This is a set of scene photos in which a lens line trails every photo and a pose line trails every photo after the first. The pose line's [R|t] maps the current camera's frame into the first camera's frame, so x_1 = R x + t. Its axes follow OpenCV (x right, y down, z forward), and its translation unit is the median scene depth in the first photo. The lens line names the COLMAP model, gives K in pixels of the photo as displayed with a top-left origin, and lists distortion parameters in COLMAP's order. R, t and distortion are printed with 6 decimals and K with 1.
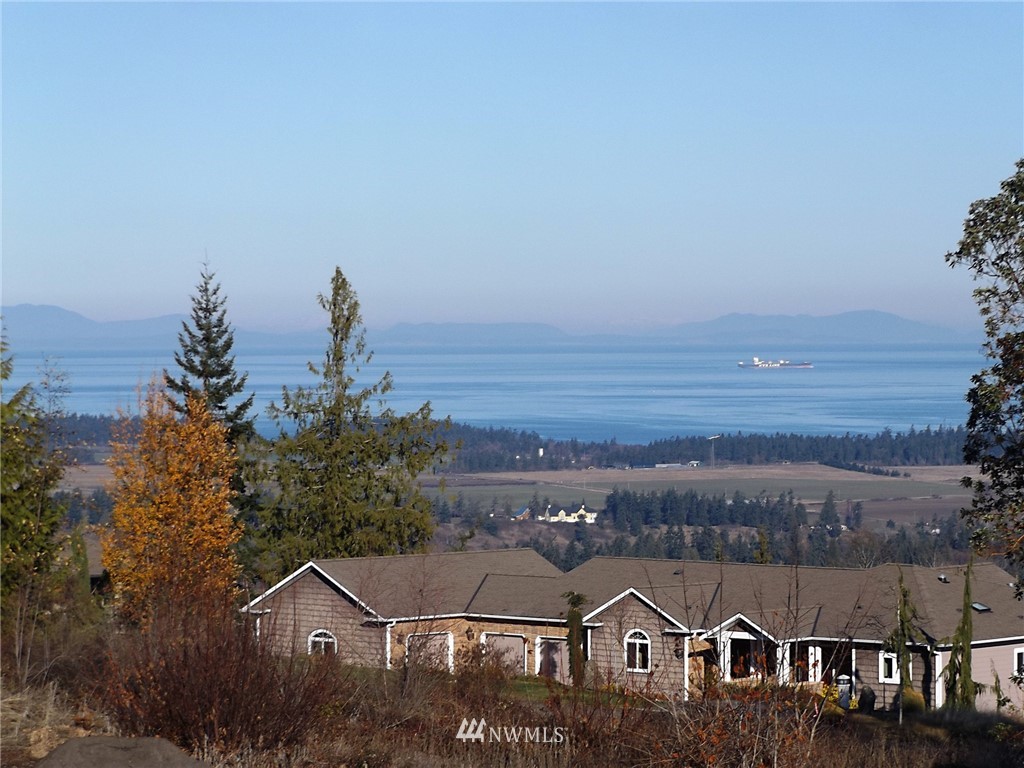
lens RADIAL K [[4246.4, 0, 510.8], [0, 4246.4, 382.8], [0, 0, 1]] dist [-0.346315, 0.000000]
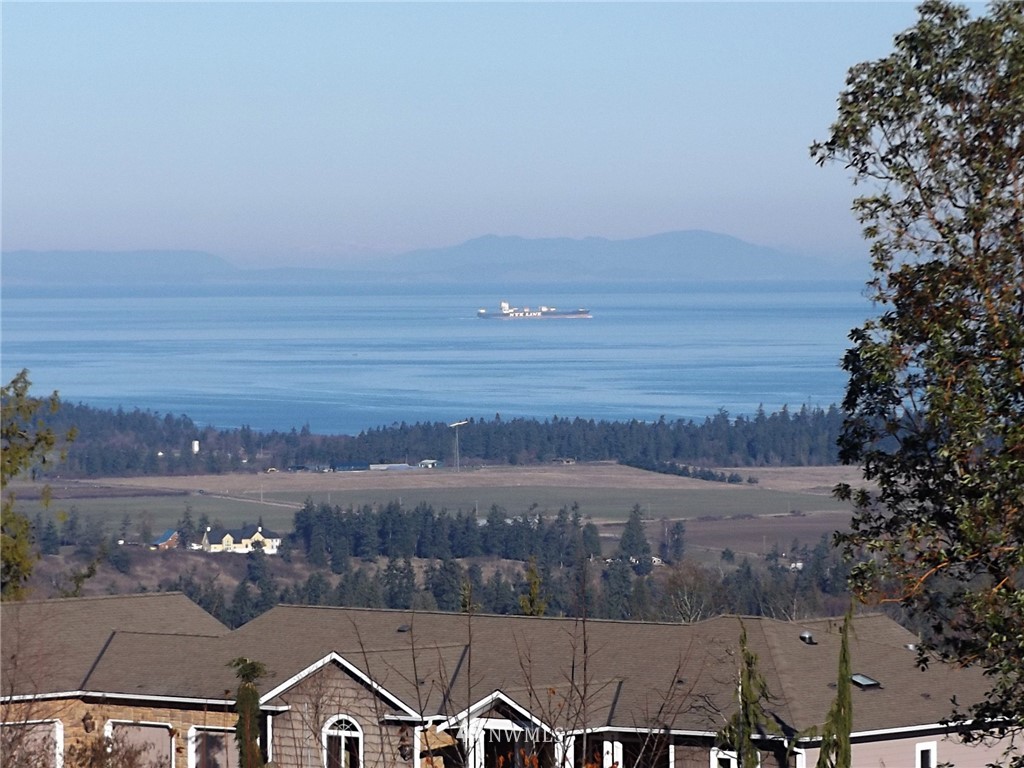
lens RADIAL K [[4246.4, 0, 516.2], [0, 4246.4, 377.5], [0, 0, 1]] dist [-0.346315, 0.000000]
pose [[0.999720, -0.001594, 0.023608, 0.041357], [0.001334, 0.999939, 0.011009, -0.001584], [-0.023624, -0.010975, 0.999661, 0.341971]]
